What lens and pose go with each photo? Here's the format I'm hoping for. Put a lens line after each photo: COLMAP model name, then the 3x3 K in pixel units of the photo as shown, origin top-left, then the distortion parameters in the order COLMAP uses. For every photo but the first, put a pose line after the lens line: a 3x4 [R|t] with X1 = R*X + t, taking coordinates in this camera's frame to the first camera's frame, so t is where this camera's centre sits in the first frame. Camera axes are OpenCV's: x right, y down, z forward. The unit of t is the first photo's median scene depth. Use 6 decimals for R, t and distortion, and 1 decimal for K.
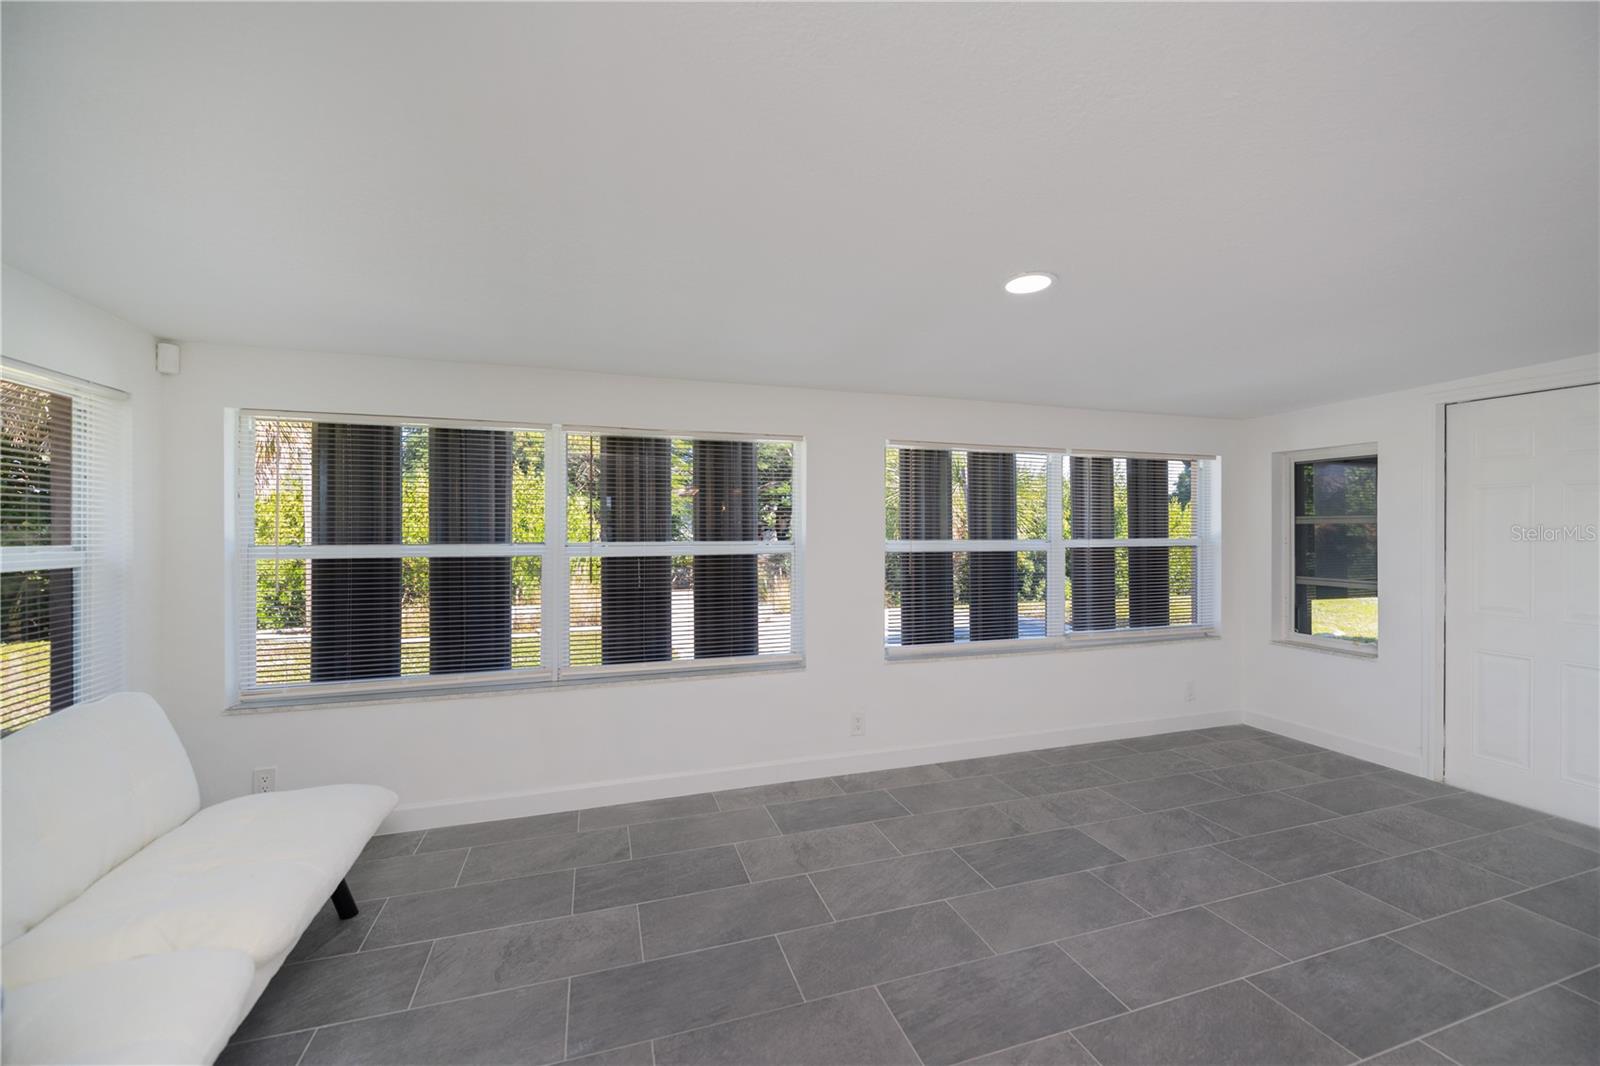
lens RADIAL K [[643.5, 0, 805.2], [0, 643.5, 541.7], [0, 0, 1]] dist [0.004564, -0.004170]
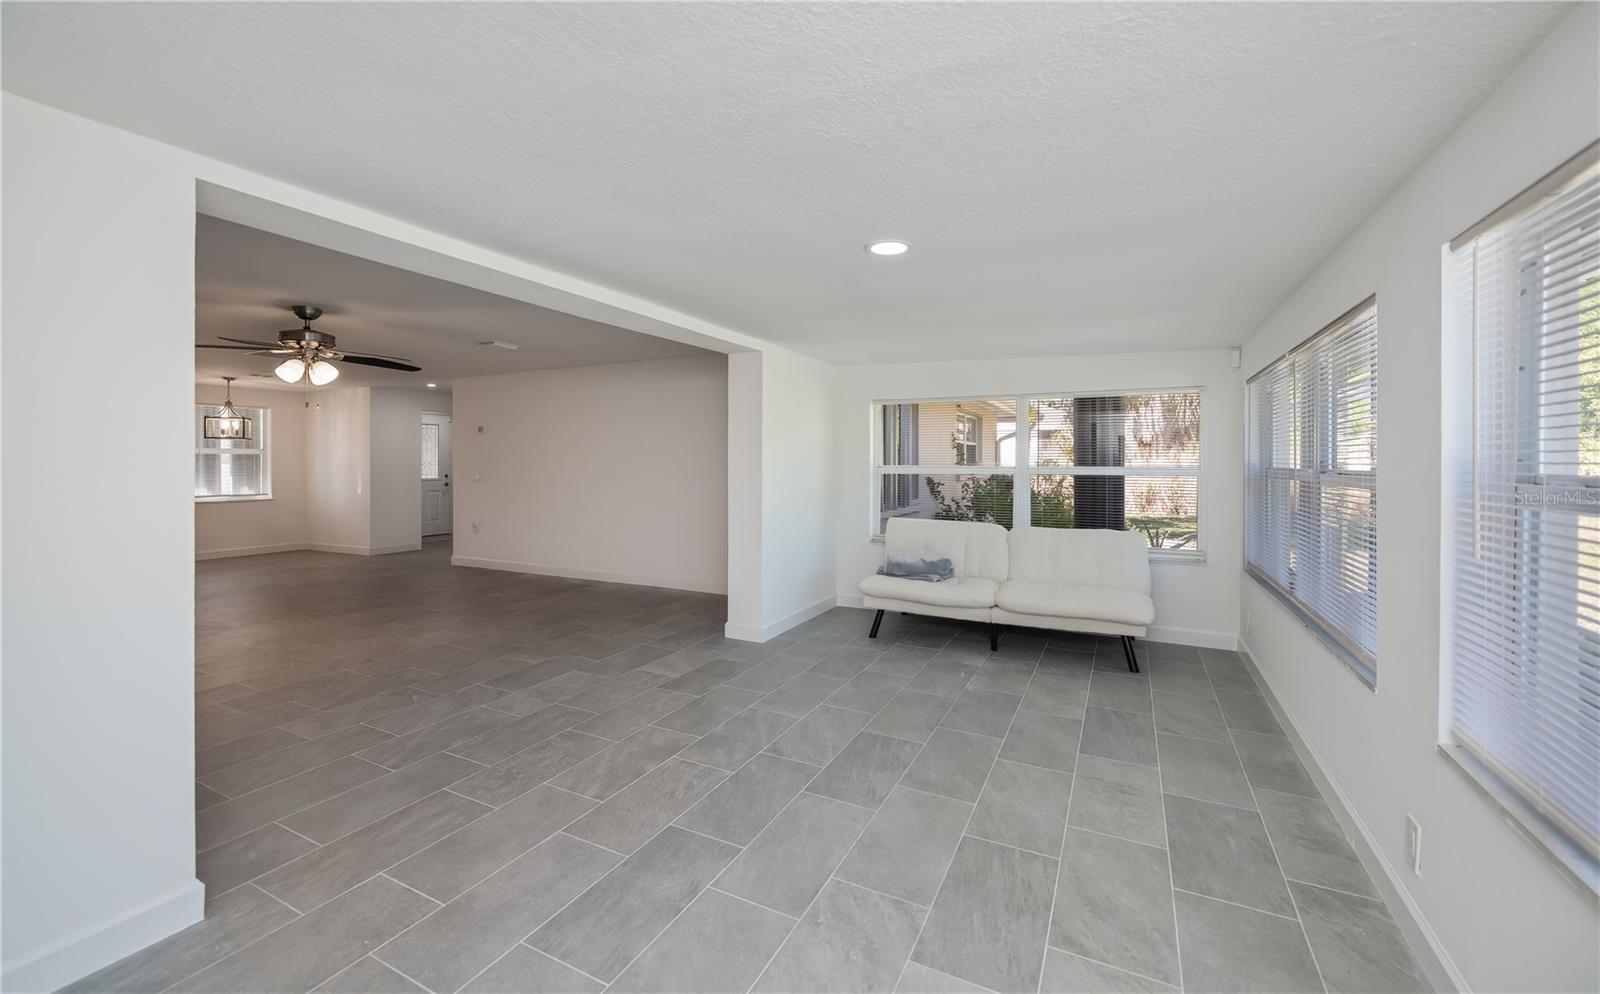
lens RADIAL K [[625.0, 0, 808.6], [0, 625.0, 448.0], [0, 0, 1]] dist [0.011710, -0.000274]
pose [[-0.702979, -0.016407, -0.711022, 0.937757], [-0.017812, 0.999826, -0.005462, -0.015075], [0.710988, 0.008825, -0.703149, 1.241072]]
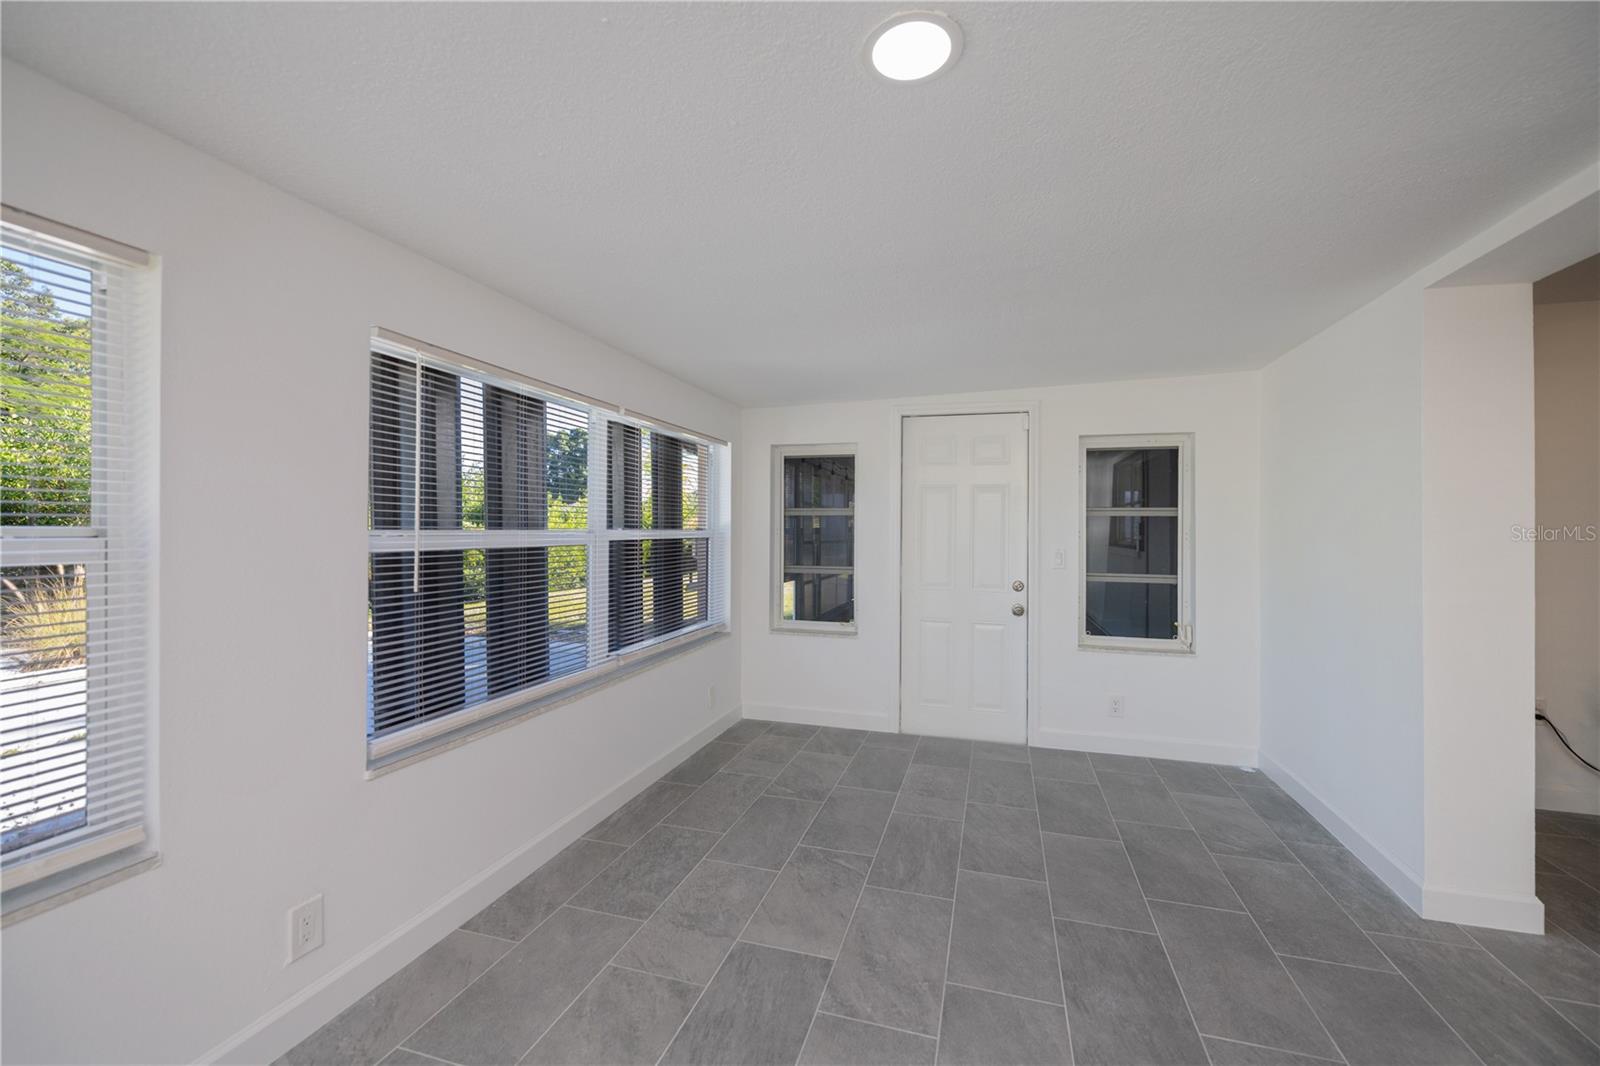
lens RADIAL K [[643.5, 0, 806.3], [0, 643.5, 542.5], [0, 0, 1]] dist [0.004564, -0.004170]
pose [[0.567598, -0.013139, 0.823201, -0.107634], [0.007394, 0.999914, 0.010861, 0.006990], [-0.823273, -0.000078, 0.567646, 0.549628]]
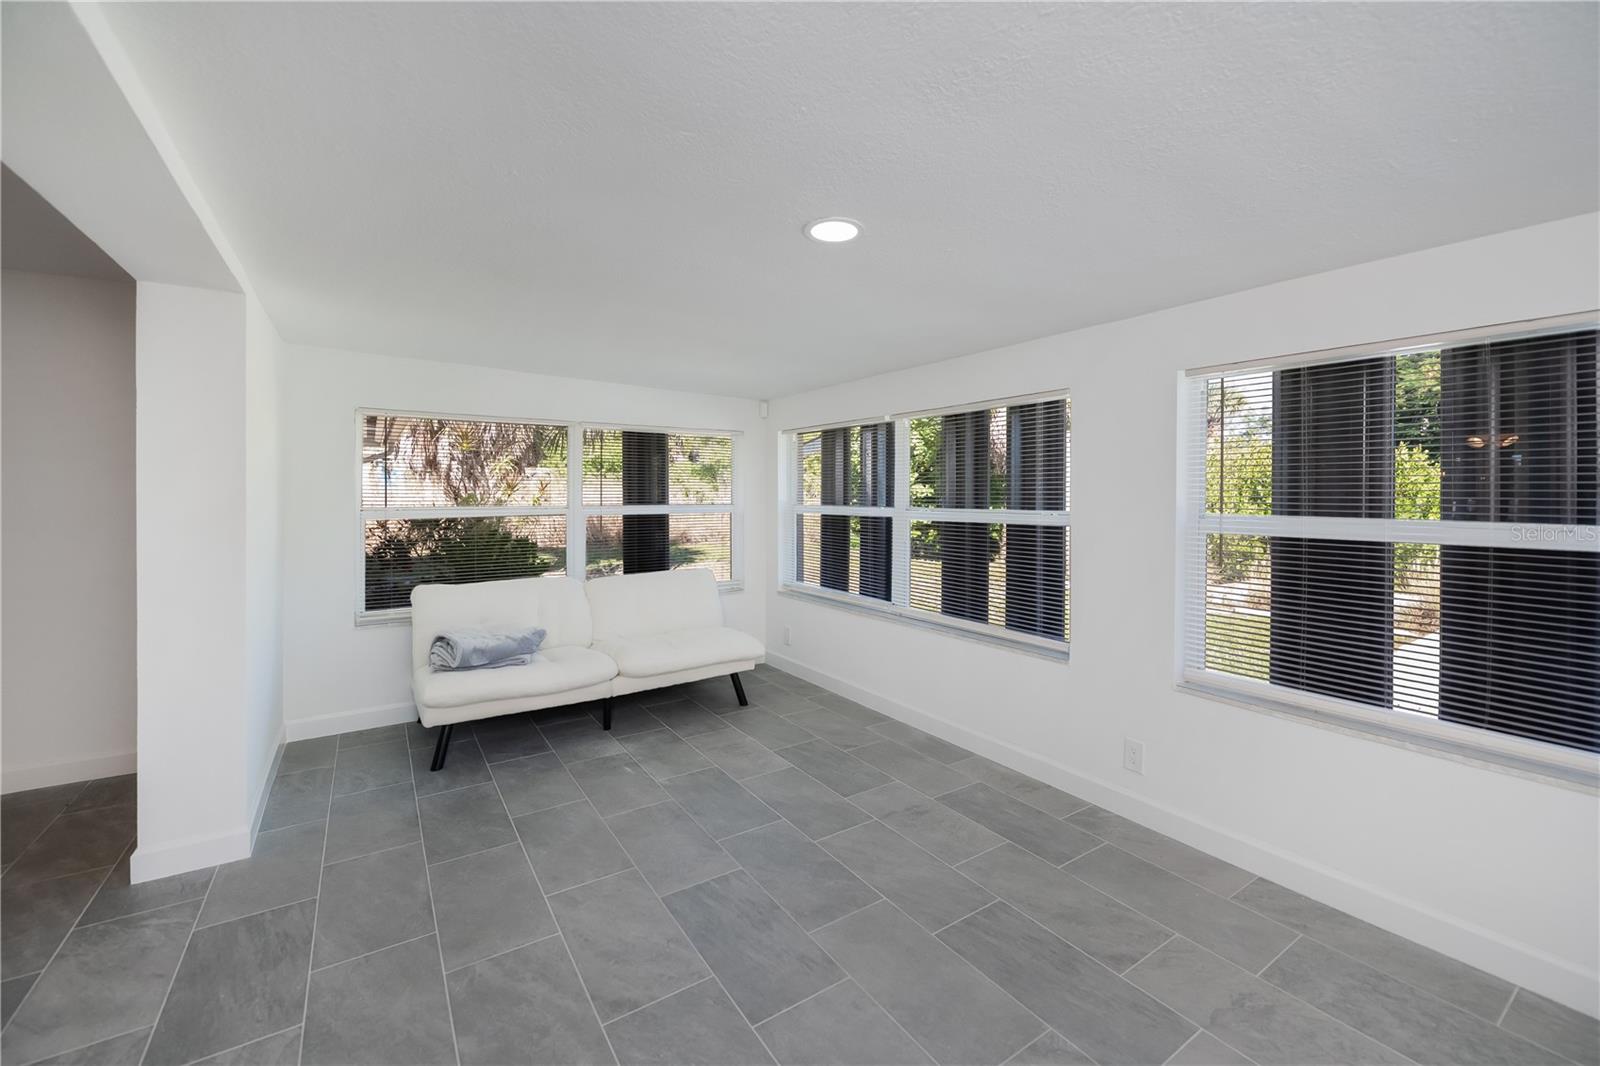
lens RADIAL K [[643.5, 0, 790.9], [0, 643.5, 525.7], [0, 0, 1]] dist [0.004564, -0.004170]
pose [[0.256467, 0.045059, -0.965502, 0.854092], [-0.025966, 0.998873, 0.039719, -0.008940], [0.966204, 0.014883, 0.257348, 0.506676]]
